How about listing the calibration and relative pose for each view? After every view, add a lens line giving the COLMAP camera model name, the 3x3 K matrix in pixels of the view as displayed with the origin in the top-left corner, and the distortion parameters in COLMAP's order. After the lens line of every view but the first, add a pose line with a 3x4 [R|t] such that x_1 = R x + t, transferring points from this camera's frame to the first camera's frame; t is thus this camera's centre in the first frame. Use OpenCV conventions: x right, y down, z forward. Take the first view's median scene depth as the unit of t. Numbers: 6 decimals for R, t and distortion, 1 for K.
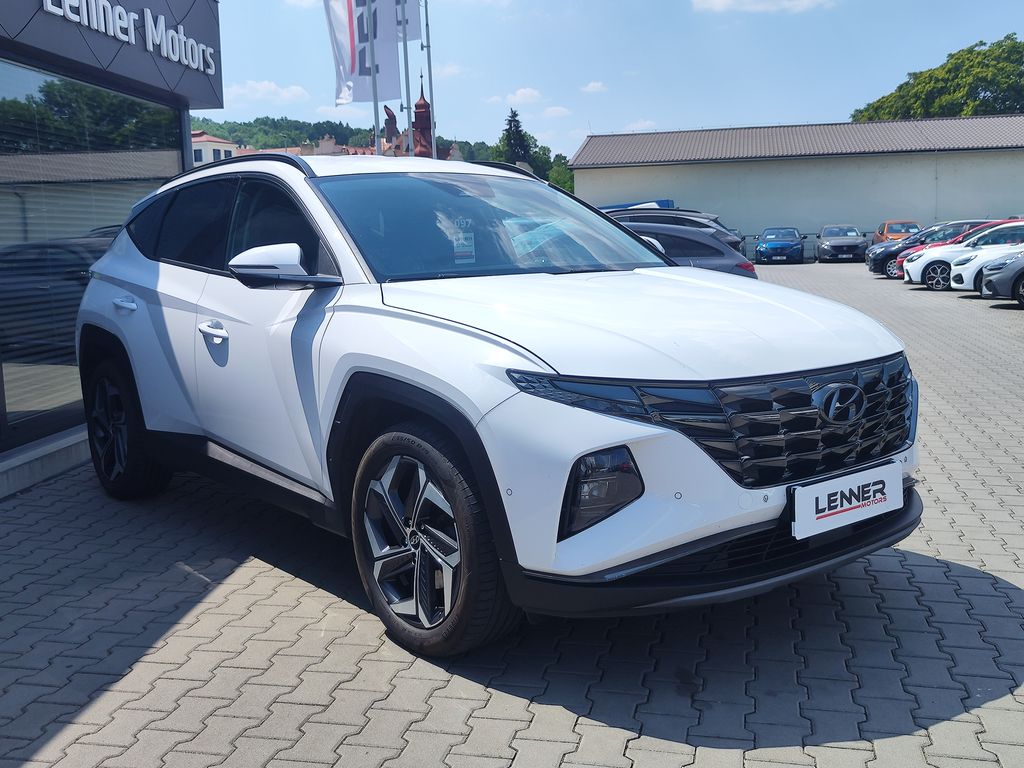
lens RADIAL K [[926.9, 0, 512.0], [0, 926.9, 384.0], [0, 0, 1]] dist [0.008882, -0.011492]
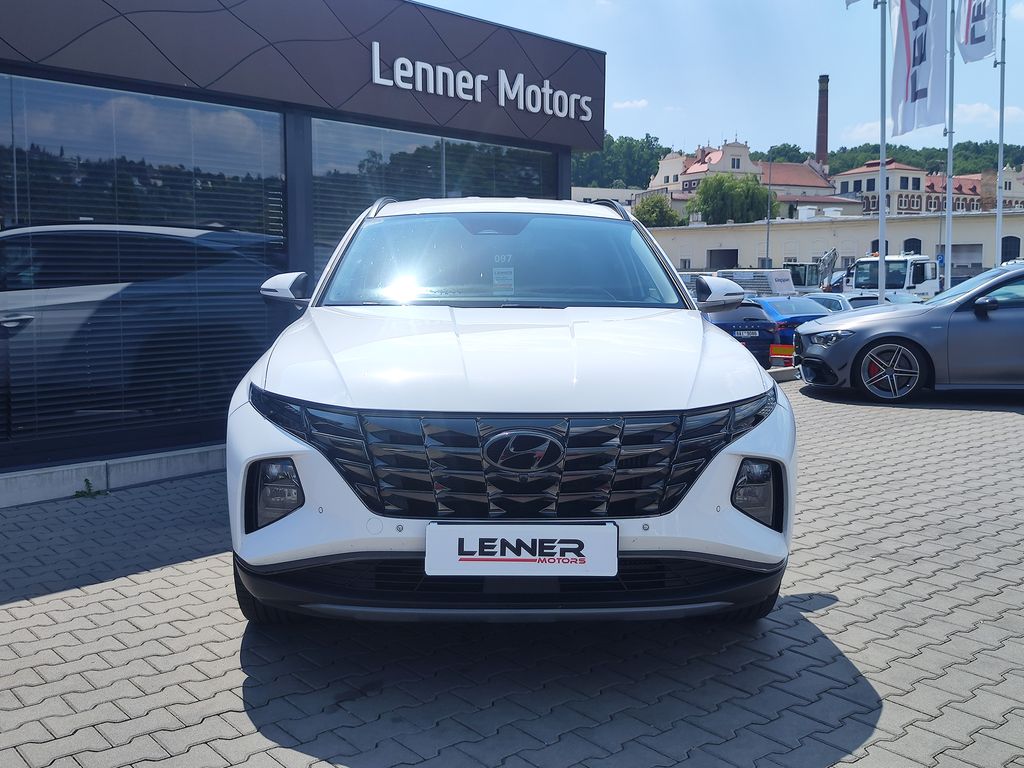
lens RADIAL K [[926.9, 0, 512.0], [0, 926.9, 384.0], [0, 0, 1]] dist [0.008882, -0.011492]
pose [[0.837604, 0.091779, -0.538513, 0.469901], [-0.109508, 0.993986, -0.000924, -0.025278], [0.535189, 0.059745, 0.842617, 0.093366]]
